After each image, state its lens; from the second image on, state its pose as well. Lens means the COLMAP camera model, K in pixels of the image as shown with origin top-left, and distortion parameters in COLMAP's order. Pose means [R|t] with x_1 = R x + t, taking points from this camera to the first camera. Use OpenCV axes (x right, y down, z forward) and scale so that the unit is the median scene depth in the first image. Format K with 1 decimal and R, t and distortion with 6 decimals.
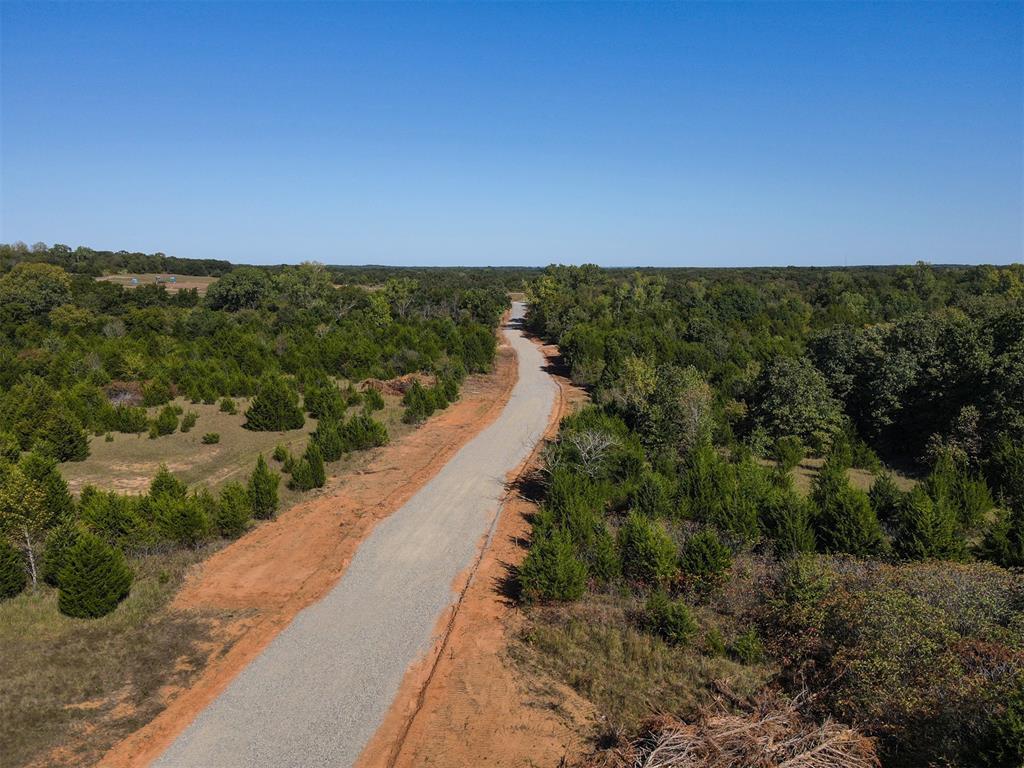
lens RADIAL K [[752.9, 0, 523.7], [0, 752.9, 383.0], [0, 0, 1]] dist [0.007017, -0.017646]
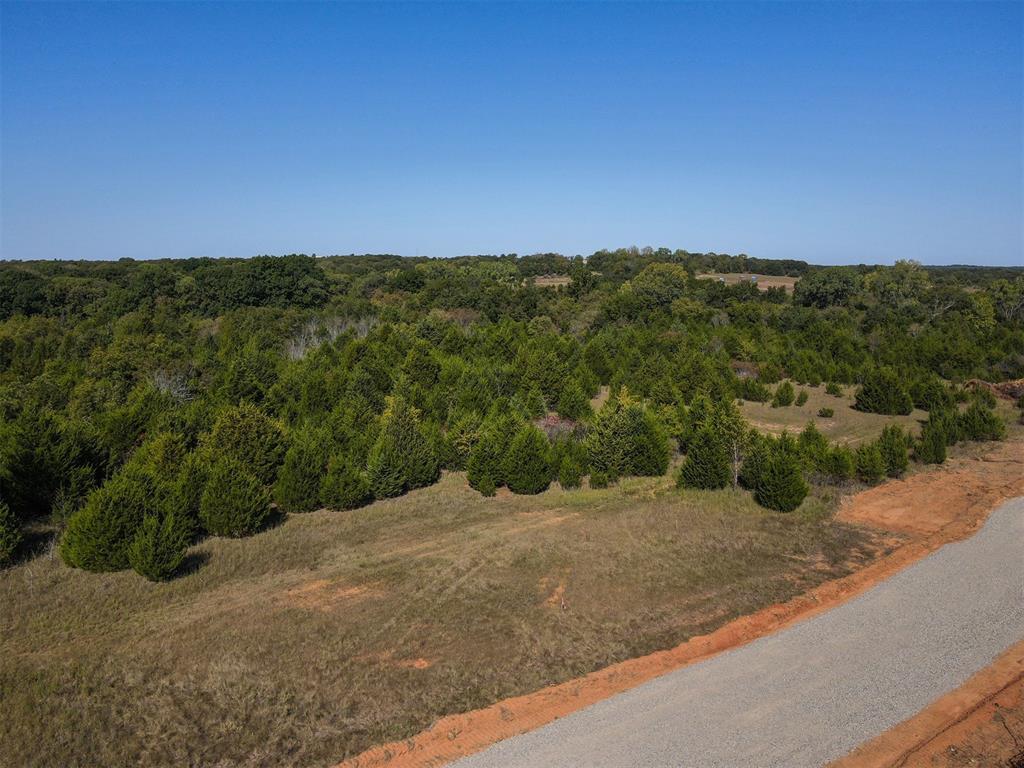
lens RADIAL K [[752.9, 0, 523.7], [0, 752.9, 383.0], [0, 0, 1]] dist [0.007017, -0.017646]
pose [[0.755879, 0.097801, -0.647365, -0.015389], [-0.098324, 0.994523, 0.035443, 0.021290], [0.647286, 0.036861, 0.761356, -0.113150]]
